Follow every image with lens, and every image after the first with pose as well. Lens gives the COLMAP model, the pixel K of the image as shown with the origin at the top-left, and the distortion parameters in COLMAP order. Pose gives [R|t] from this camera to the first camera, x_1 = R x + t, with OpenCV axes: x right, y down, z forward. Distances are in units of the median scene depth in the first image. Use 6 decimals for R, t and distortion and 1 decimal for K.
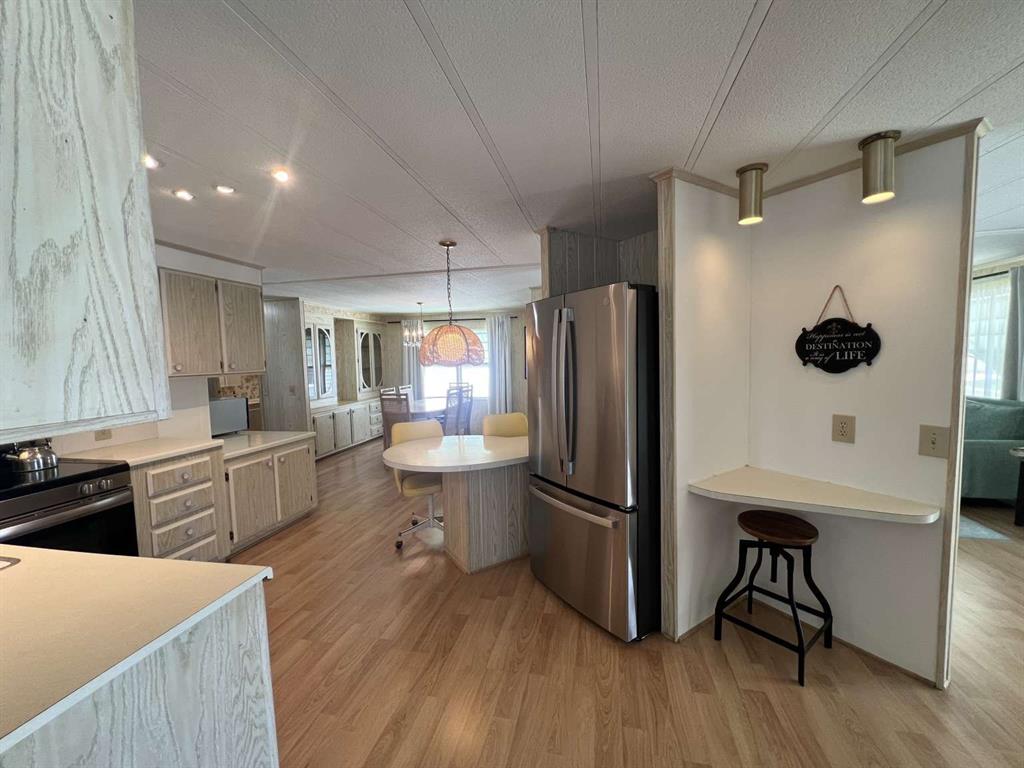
lens RADIAL K [[407.4, 0, 515.4], [0, 407.4, 386.7], [0, 0, 1]] dist [-0.000946, -0.000226]
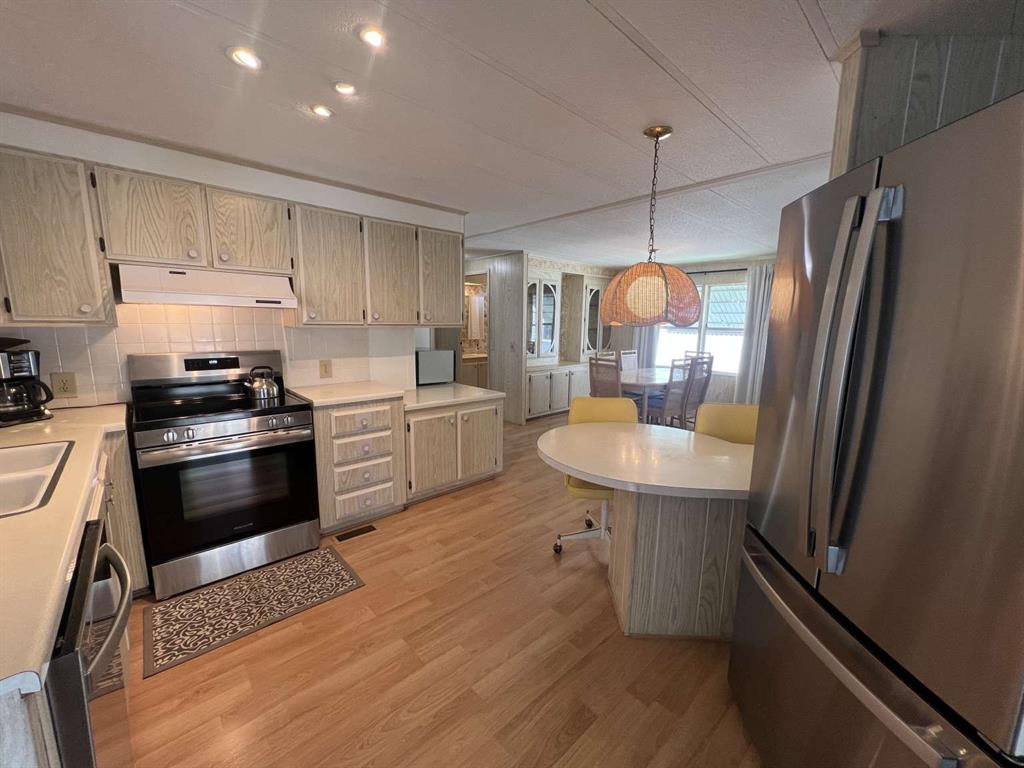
lens RADIAL K [[407.4, 0, 515.4], [0, 407.4, 386.7], [0, 0, 1]] dist [-0.000946, -0.000226]
pose [[0.820072, 0.125155, -0.558407, 0.051352], [-0.075184, 0.990897, 0.111675, -0.009734], [0.567300, -0.049598, 0.822016, 0.300313]]
